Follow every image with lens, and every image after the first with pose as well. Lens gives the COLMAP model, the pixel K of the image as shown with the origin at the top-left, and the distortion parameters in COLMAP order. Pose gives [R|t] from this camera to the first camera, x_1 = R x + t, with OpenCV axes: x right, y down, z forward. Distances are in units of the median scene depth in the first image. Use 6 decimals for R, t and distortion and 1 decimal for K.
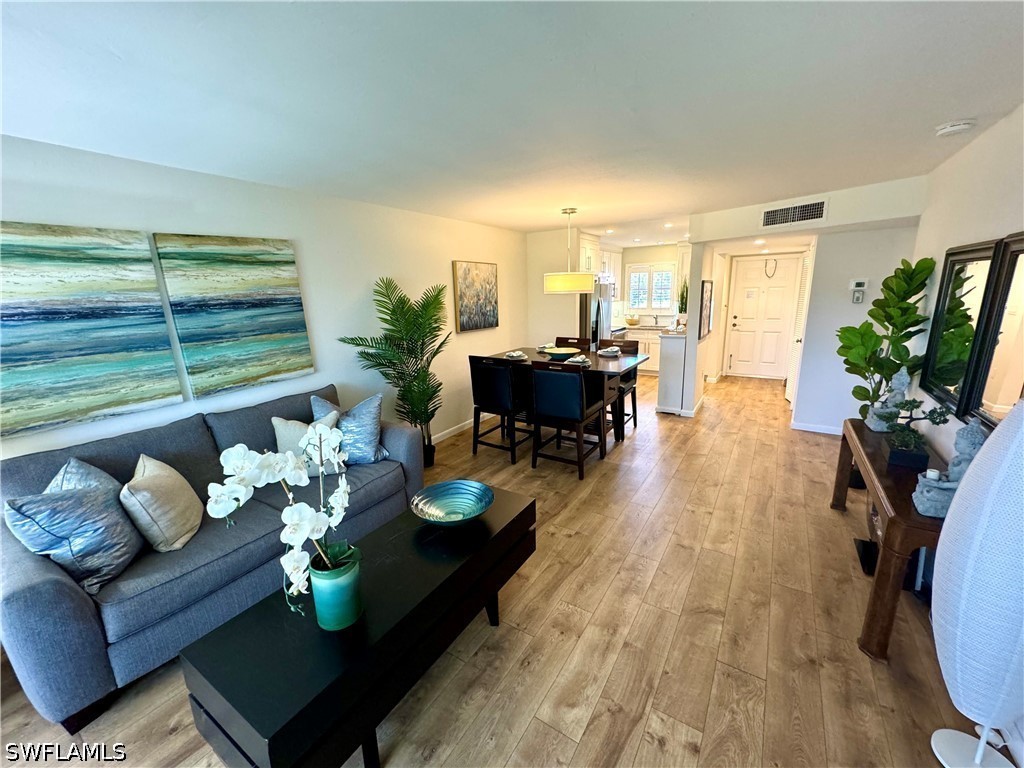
lens RADIAL K [[411.2, 0, 516.0], [0, 411.2, 387.7], [0, 0, 1]] dist [0.017138, 0.000041]
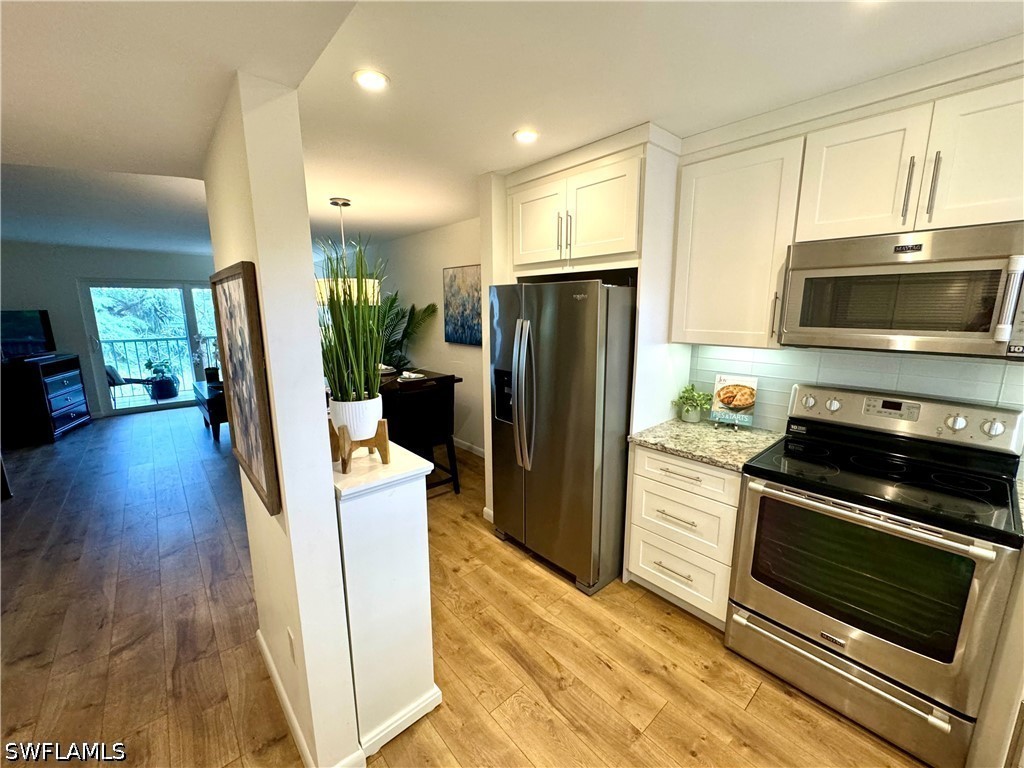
lens RADIAL K [[411.2, 0, 508.8], [0, 411.2, 385.2], [0, 0, 1]] dist [0.017138, 0.000041]
pose [[-0.280847, 0.219335, -0.934354, 0.724627], [-0.205483, 0.937220, 0.281772, -0.330352], [0.937498, 0.271129, -0.218145, 1.329239]]
